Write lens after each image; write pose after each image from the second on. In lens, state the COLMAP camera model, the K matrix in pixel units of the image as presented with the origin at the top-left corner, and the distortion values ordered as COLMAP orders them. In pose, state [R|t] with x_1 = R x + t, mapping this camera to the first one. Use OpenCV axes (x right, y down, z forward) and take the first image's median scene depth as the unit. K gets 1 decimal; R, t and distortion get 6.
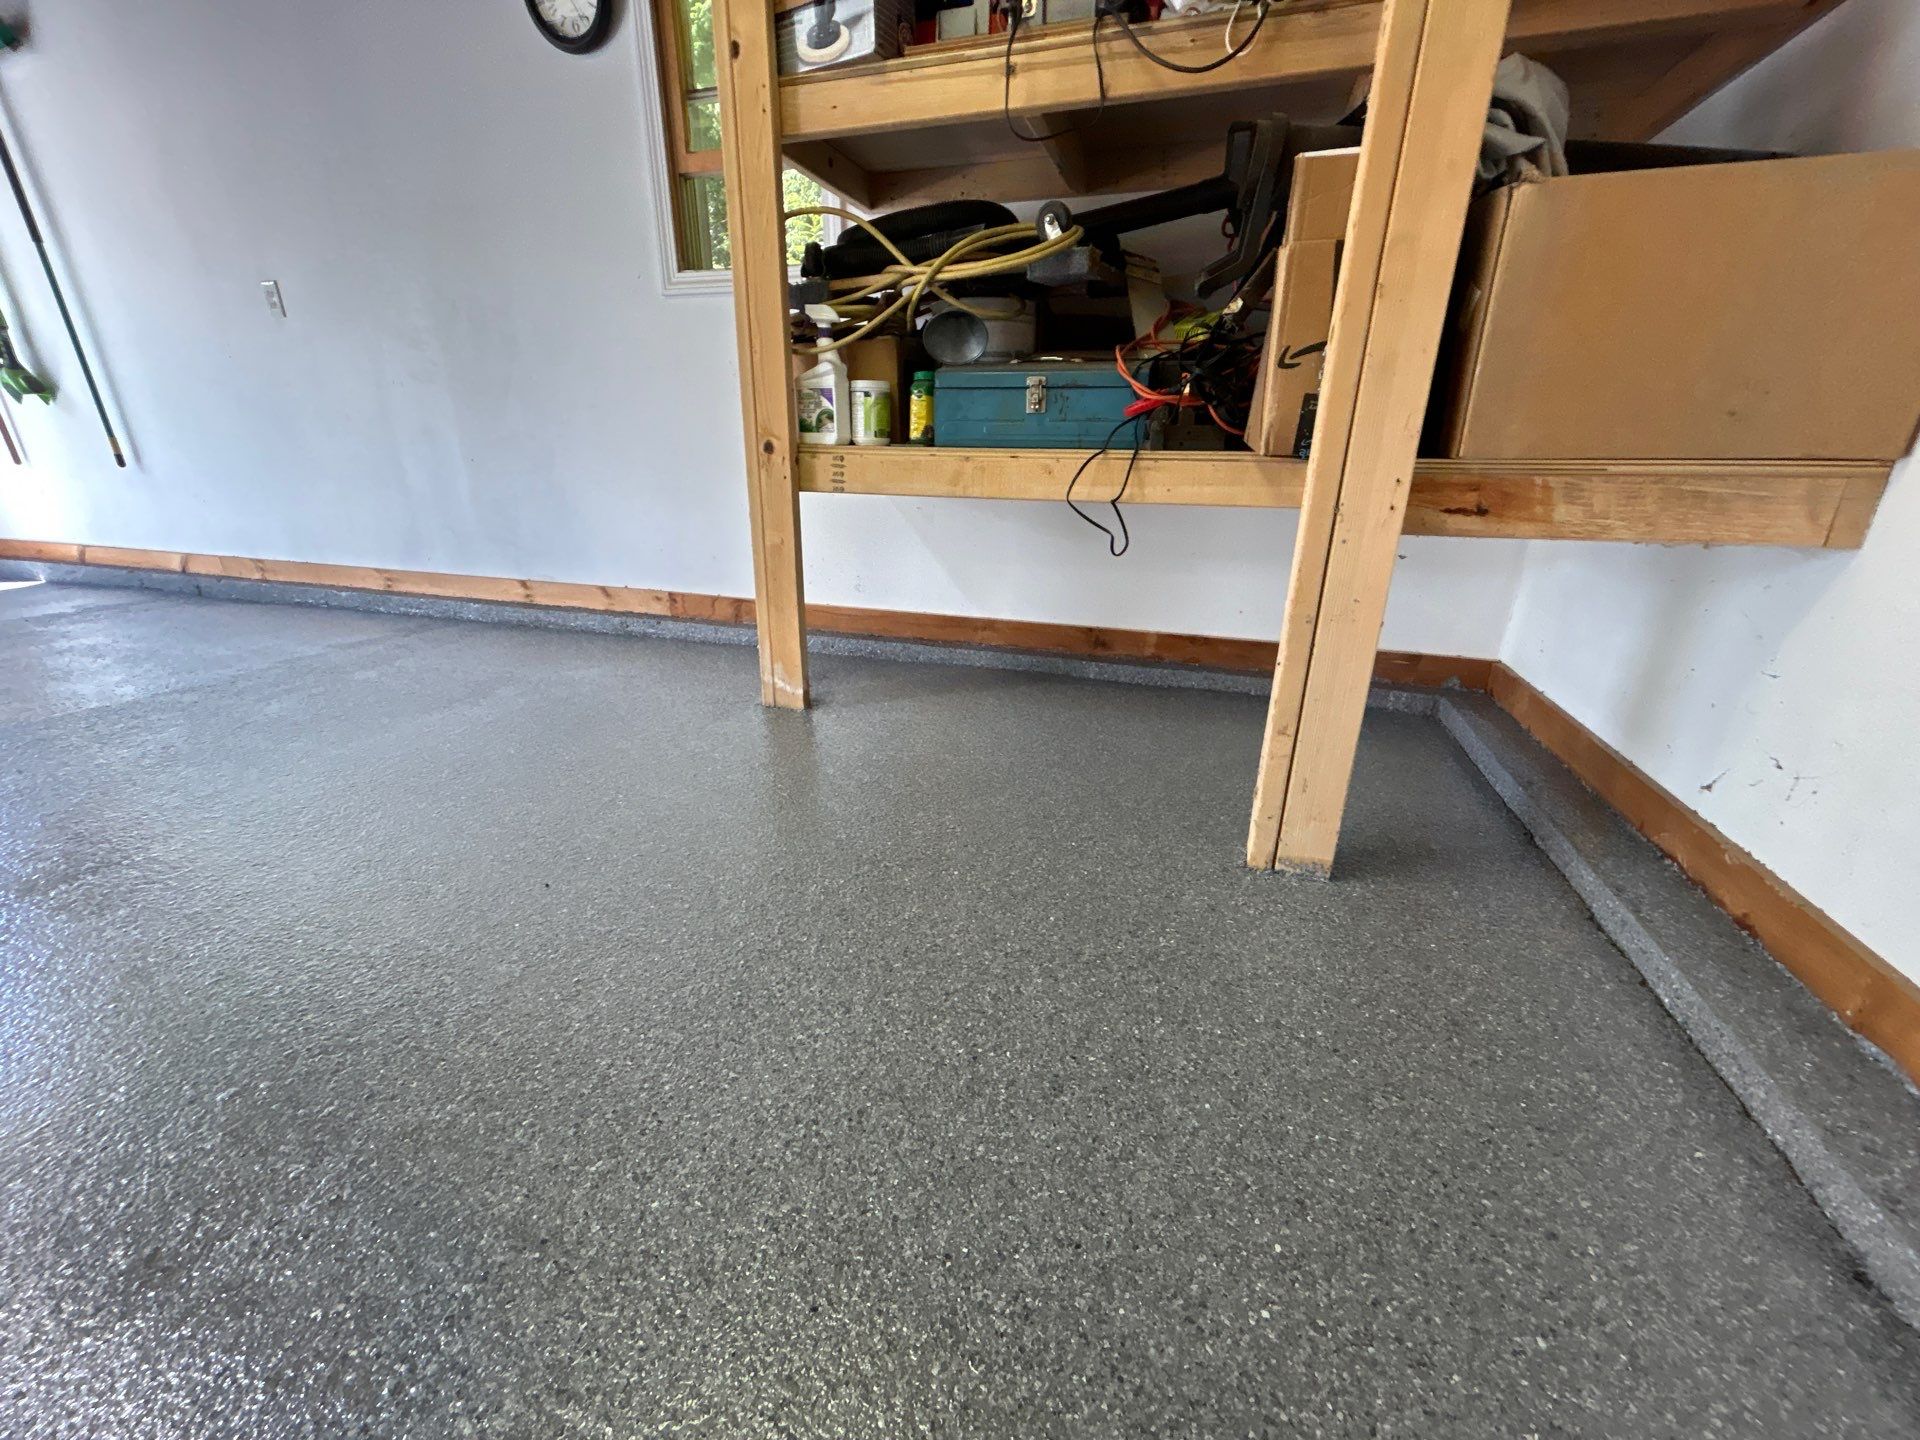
lens RADIAL K [[774.9, 0, 965.9], [0, 774.9, 709.7], [0, 0, 1]] dist [0.001627, 0.000721]
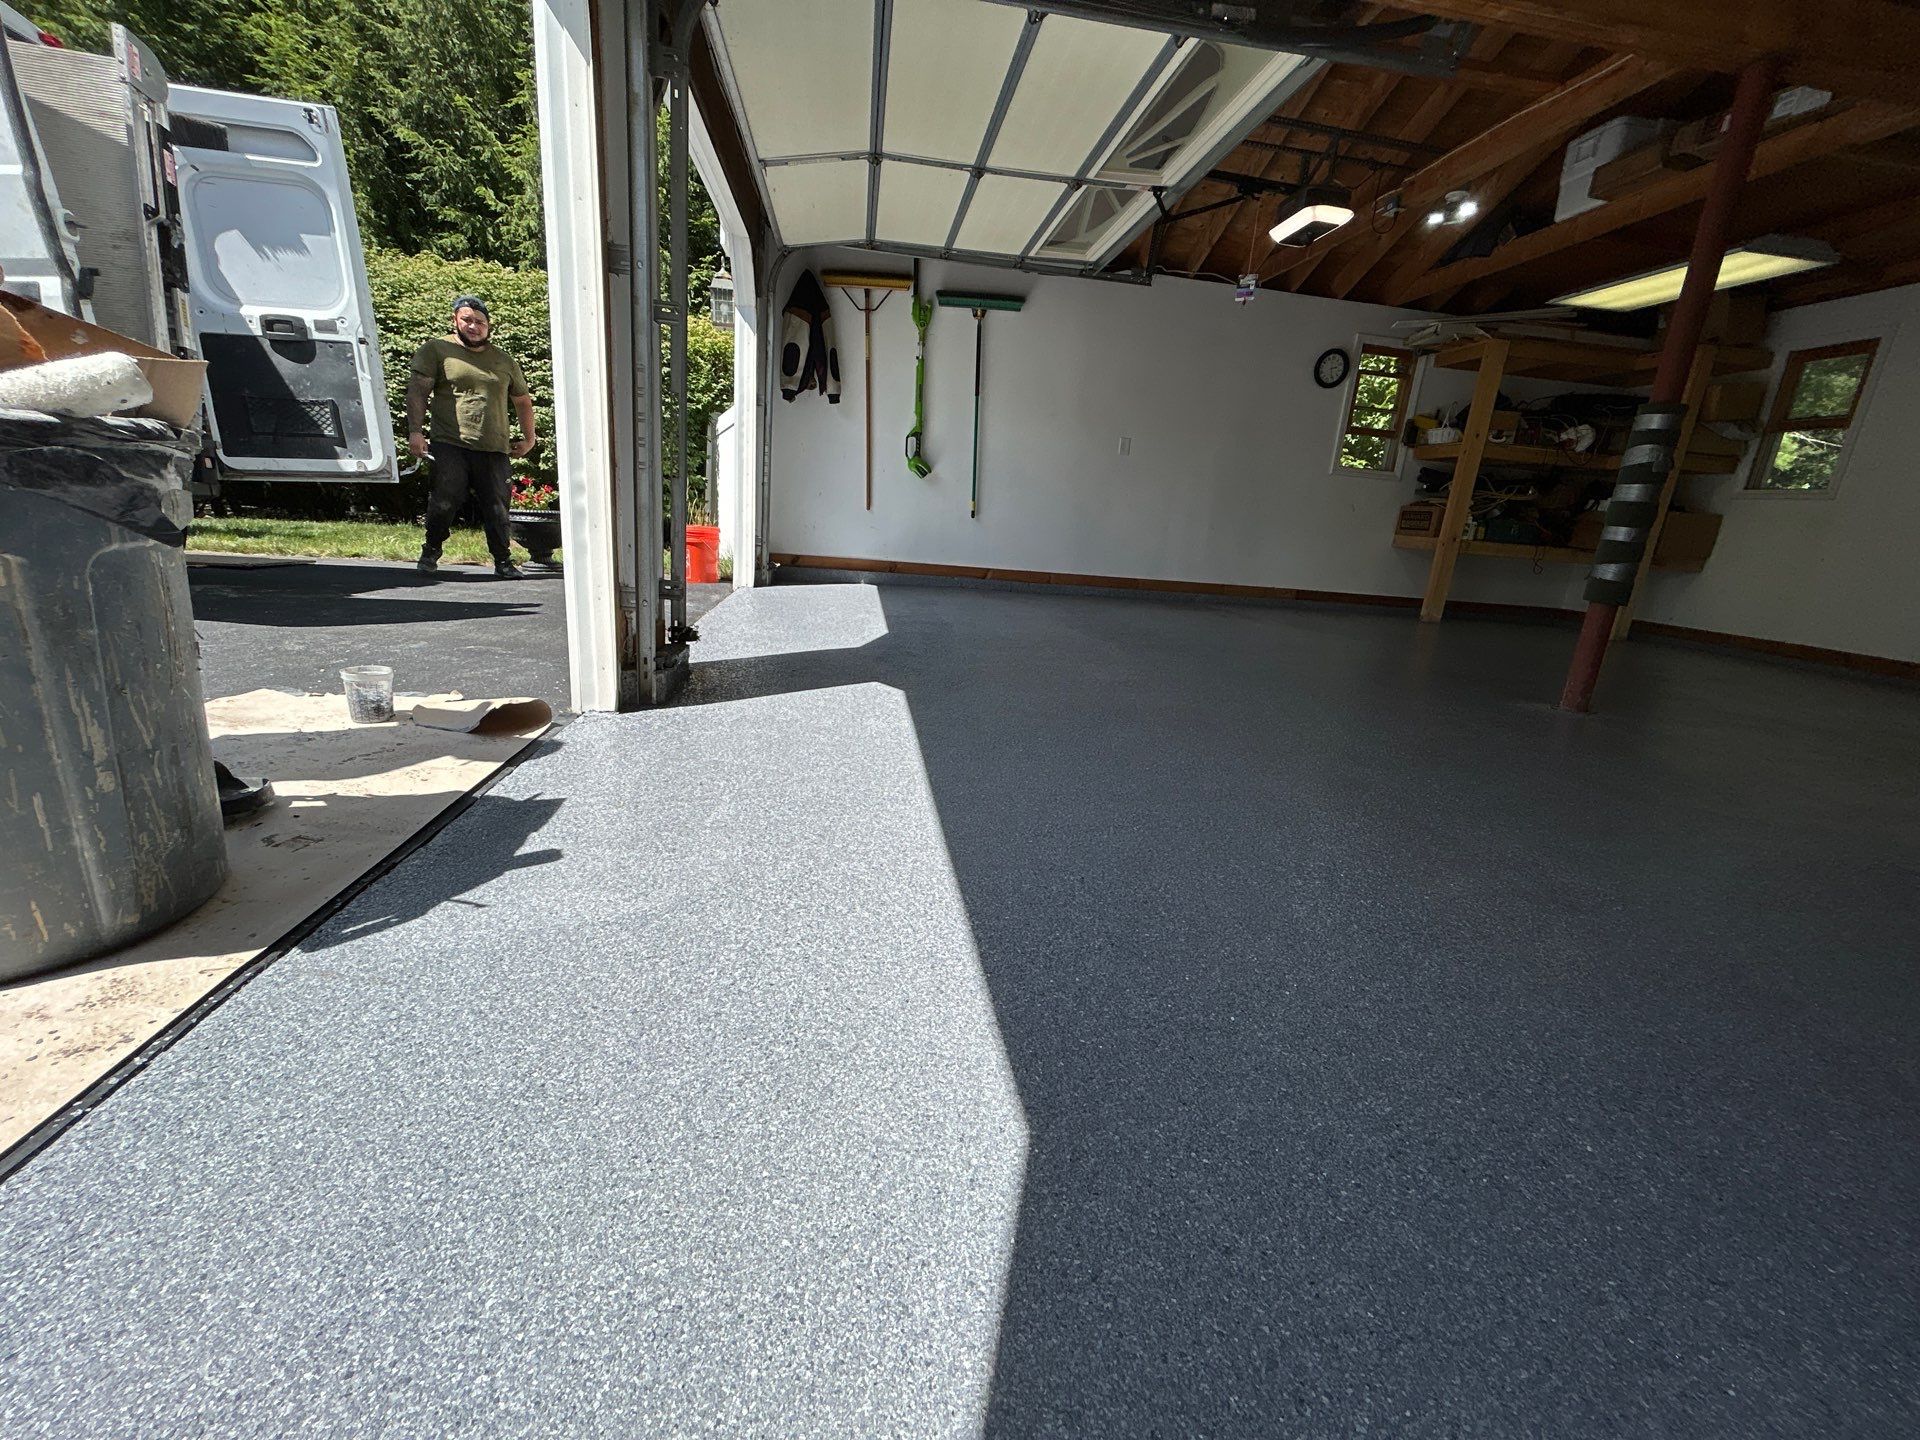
lens RADIAL K [[774.9, 0, 962.5], [0, 774.9, 713.9], [0, 0, 1]] dist [0.001627, 0.000721]
pose [[0.899274, -0.057767, 0.433555, -3.686041], [0.082508, 0.995848, -0.038450, 0.360380], [-0.429534, 0.070349, 0.900307, -1.044683]]
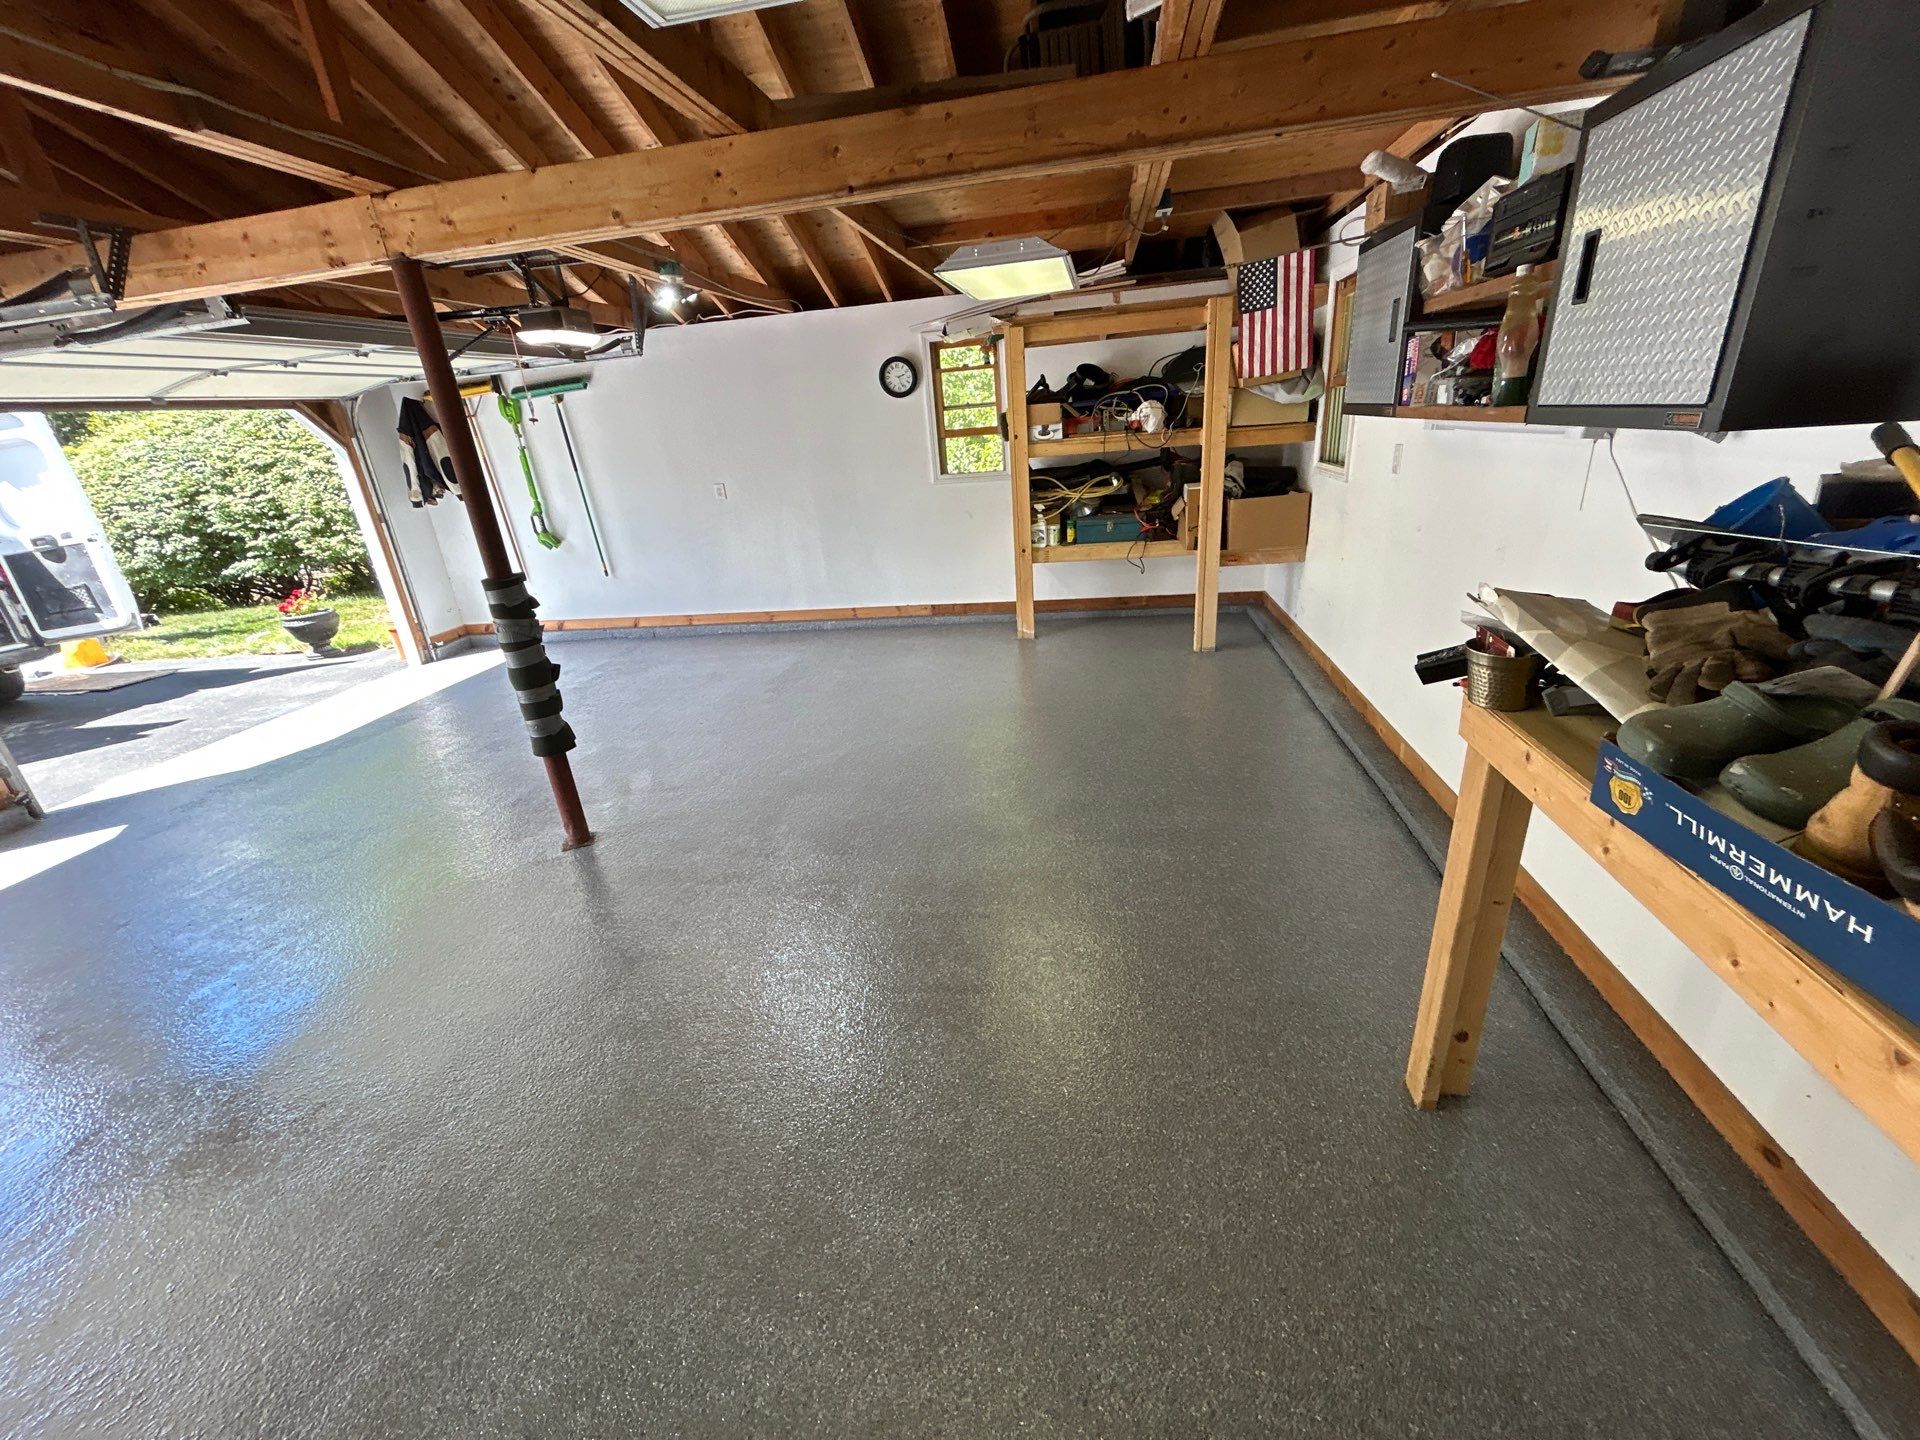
lens RADIAL K [[774.9, 0, 950.9], [0, 774.9, 717.5], [0, 0, 1]] dist [0.001627, 0.000721]
pose [[0.985067, -0.140091, 0.100089, -0.948194], [0.137219, 0.989920, 0.035057, 0.165700], [-0.103991, -0.020800, 0.994361, -2.039250]]
